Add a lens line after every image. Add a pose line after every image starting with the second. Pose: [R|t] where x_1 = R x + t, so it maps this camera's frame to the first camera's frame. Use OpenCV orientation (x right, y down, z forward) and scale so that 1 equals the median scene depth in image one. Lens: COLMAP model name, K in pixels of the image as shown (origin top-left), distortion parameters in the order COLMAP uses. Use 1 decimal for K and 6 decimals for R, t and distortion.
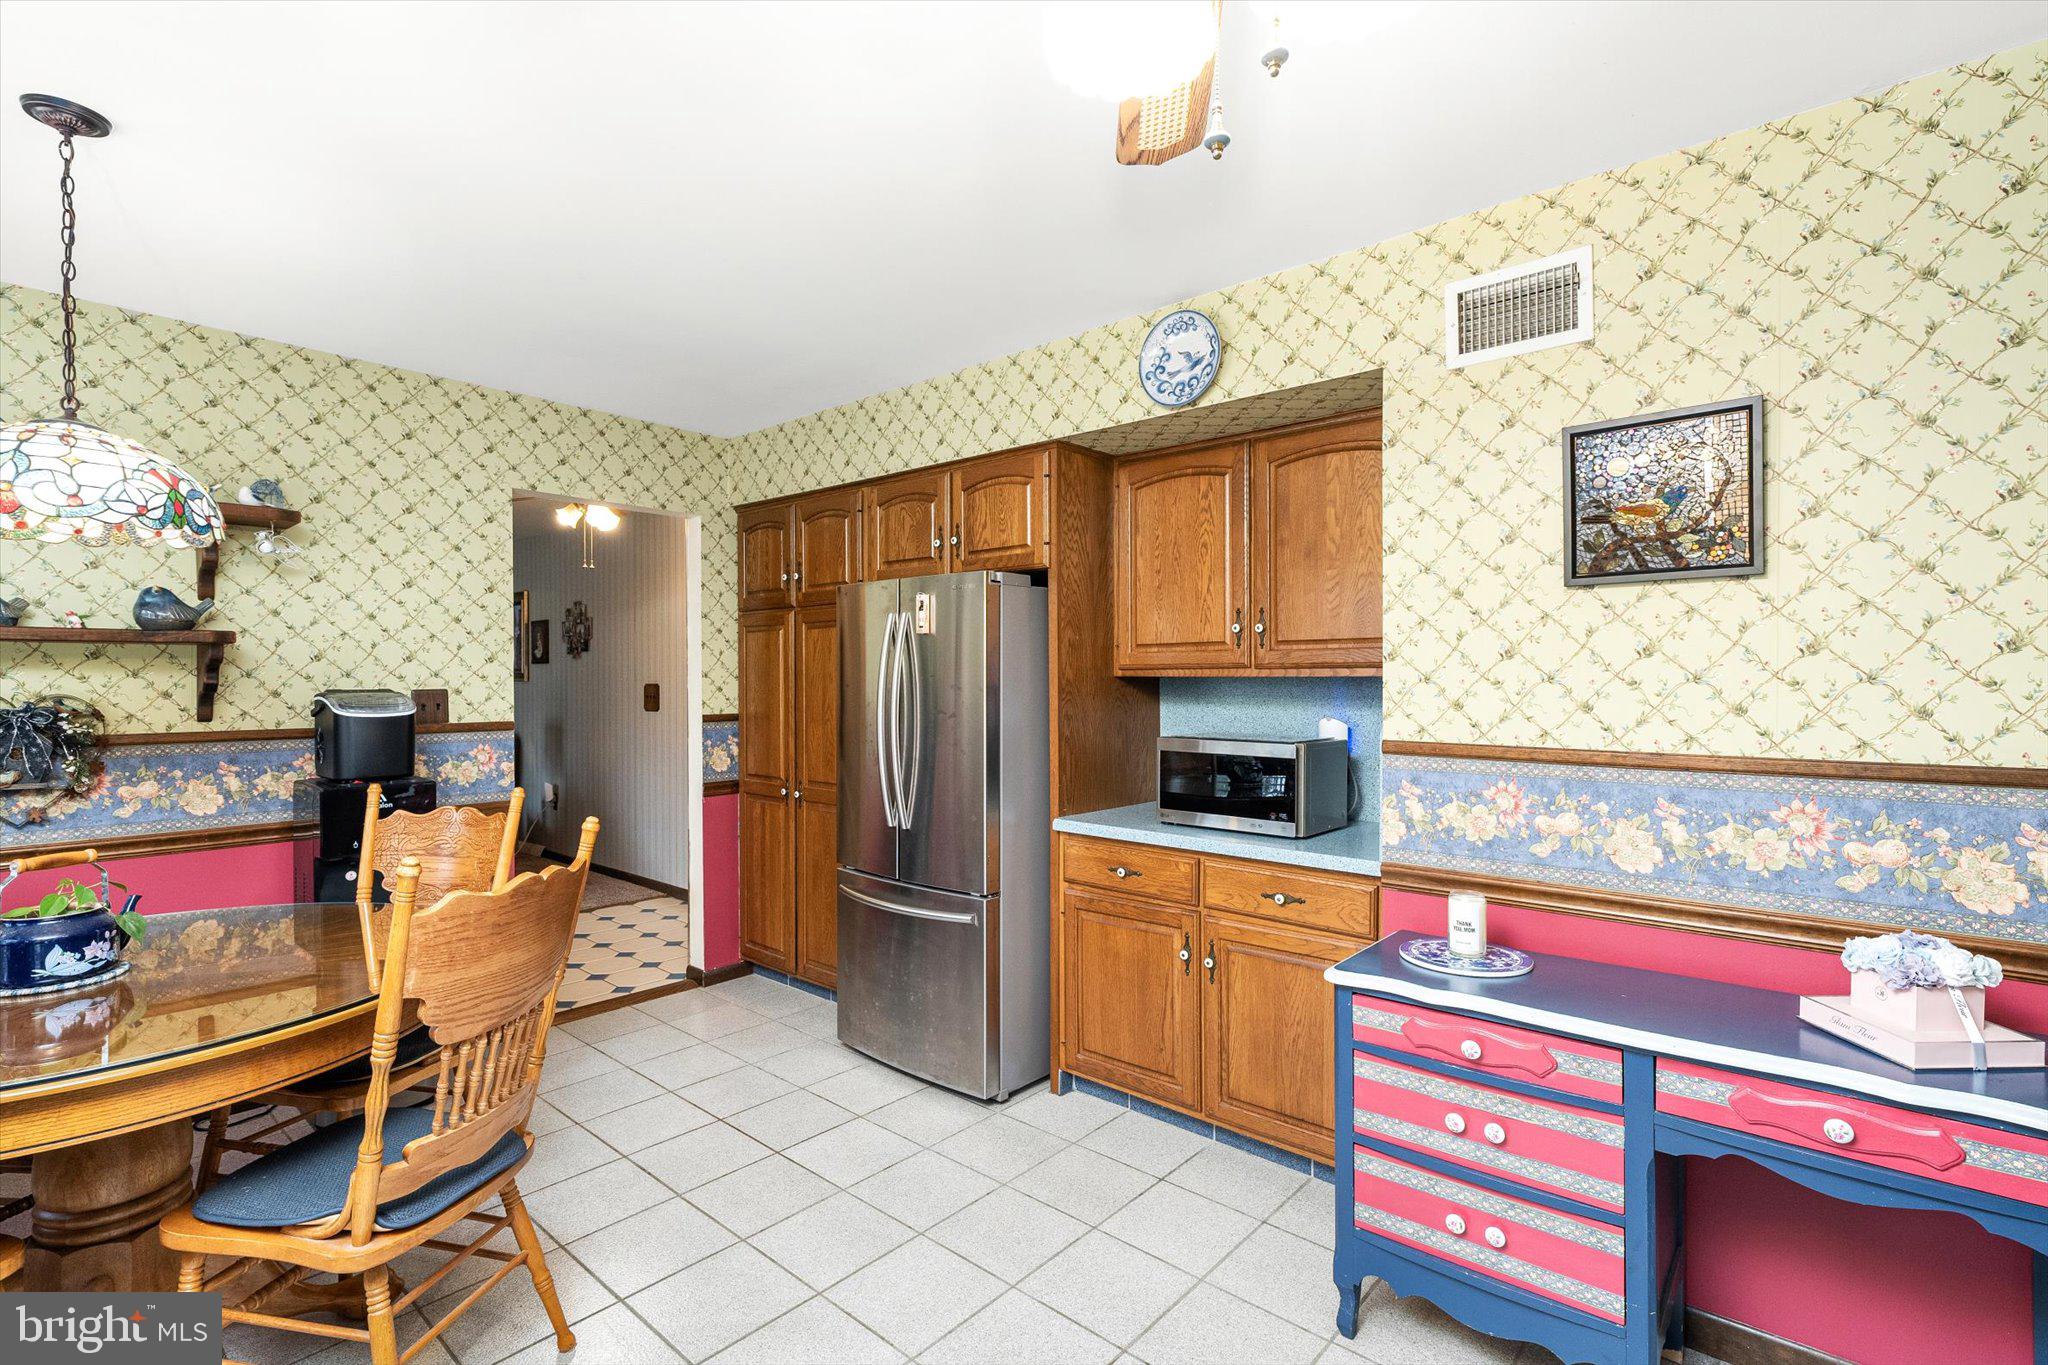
lens RADIAL K [[944.6, 0, 1009.1], [0, 944.6, 681.9], [0, 0, 1]] dist [-0.006263, 0.001927]
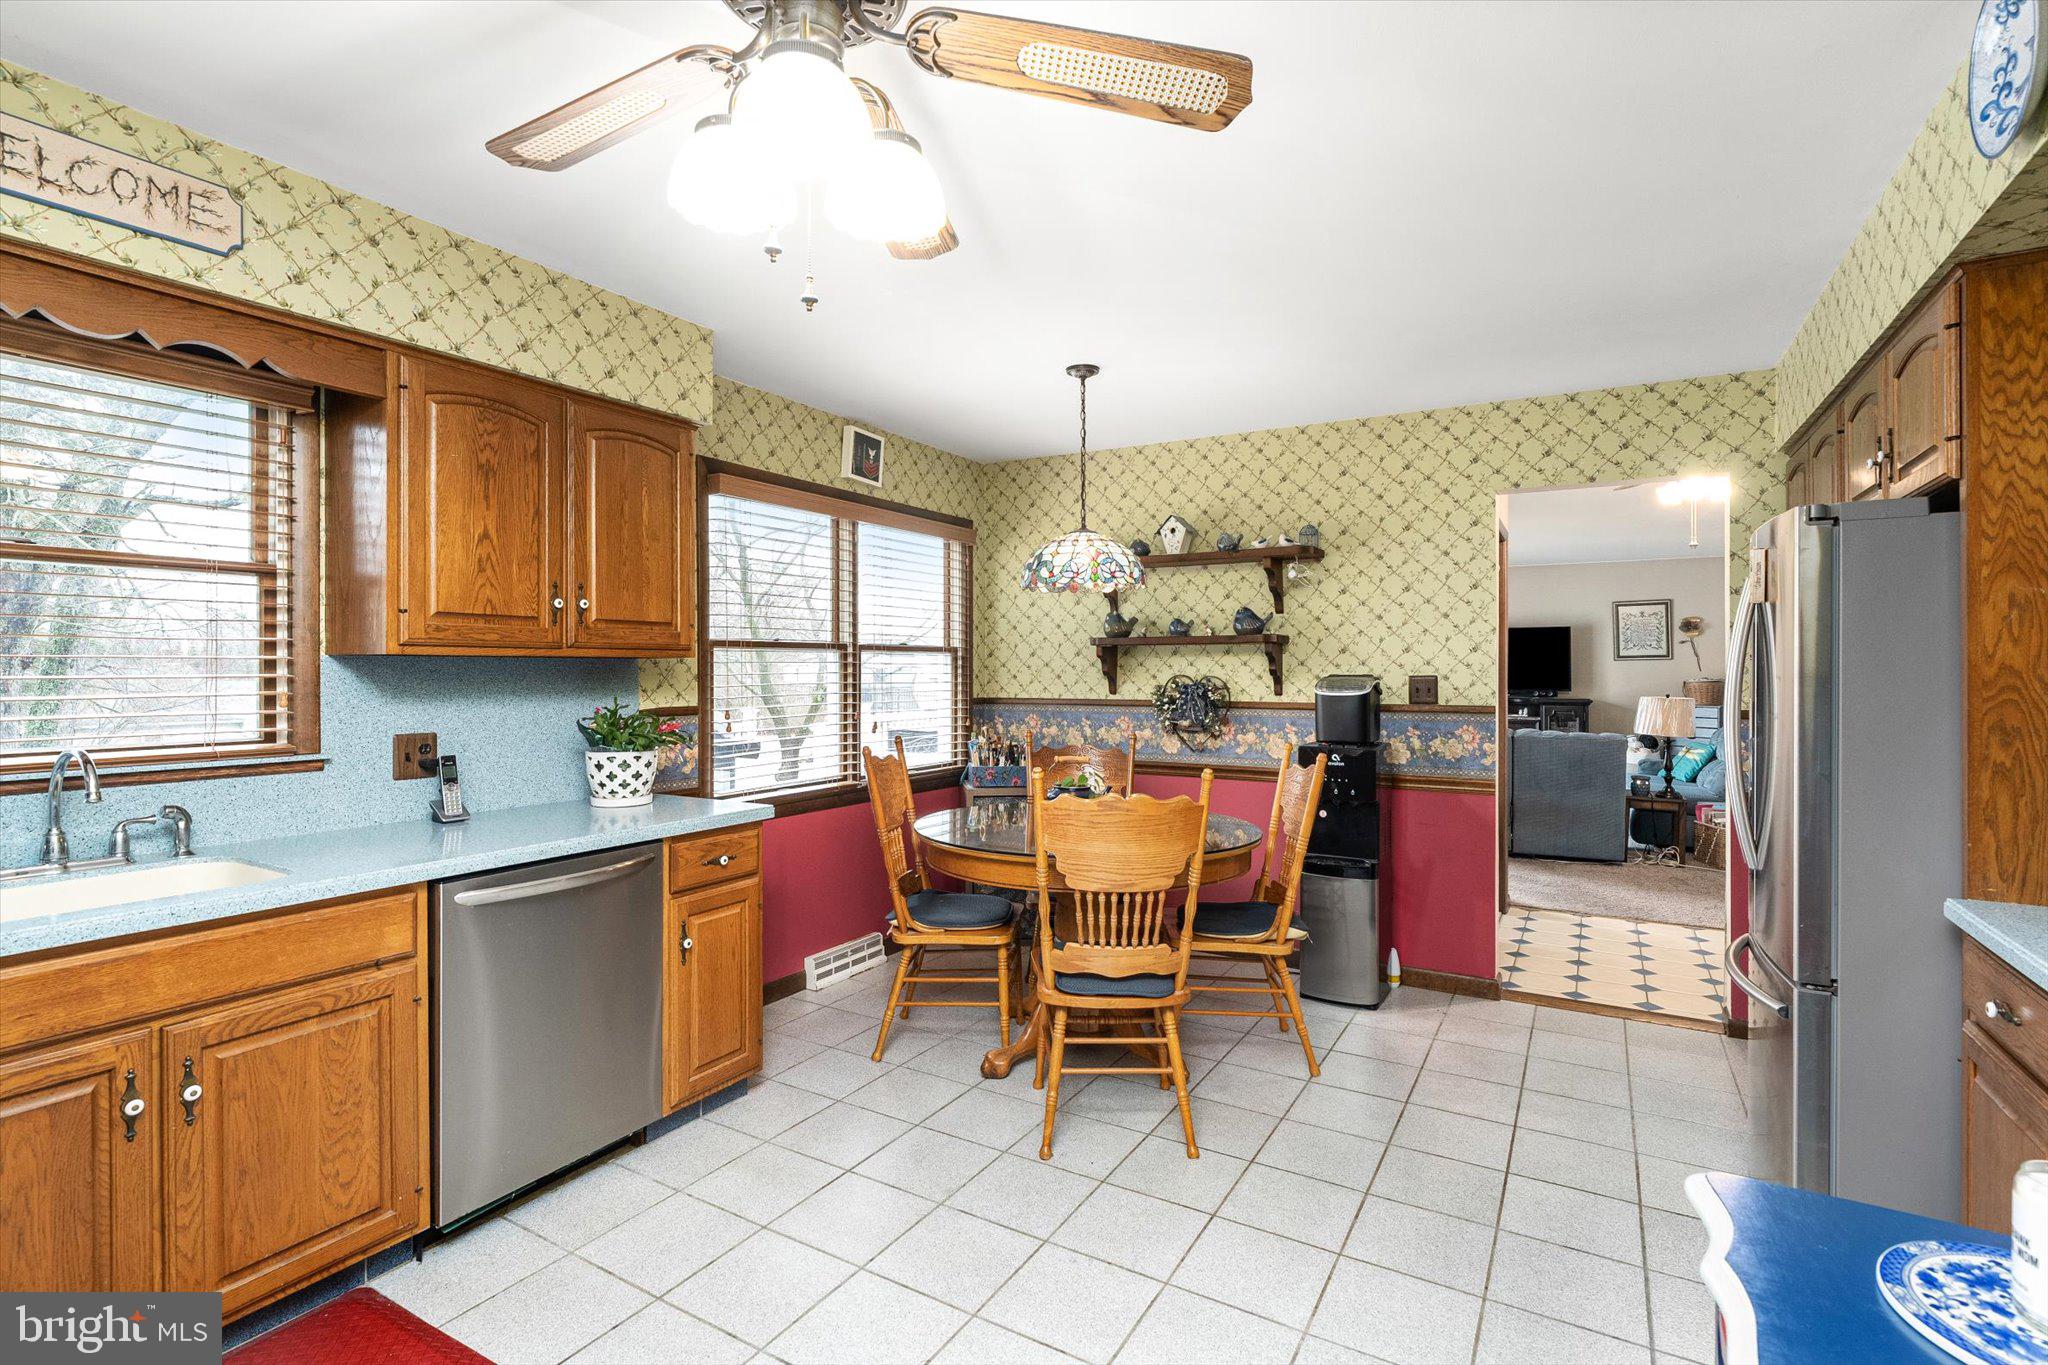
lens RADIAL K [[944.6, 0, 1023.7], [0, 944.6, 661.0], [0, 0, 1]] dist [-0.006263, 0.001927]
pose [[0.197268, -0.008664, -0.980311, 0.493201], [-0.006034, 0.999931, -0.010052, 0.005188], [0.980331, 0.007898, 0.197202, 0.295314]]
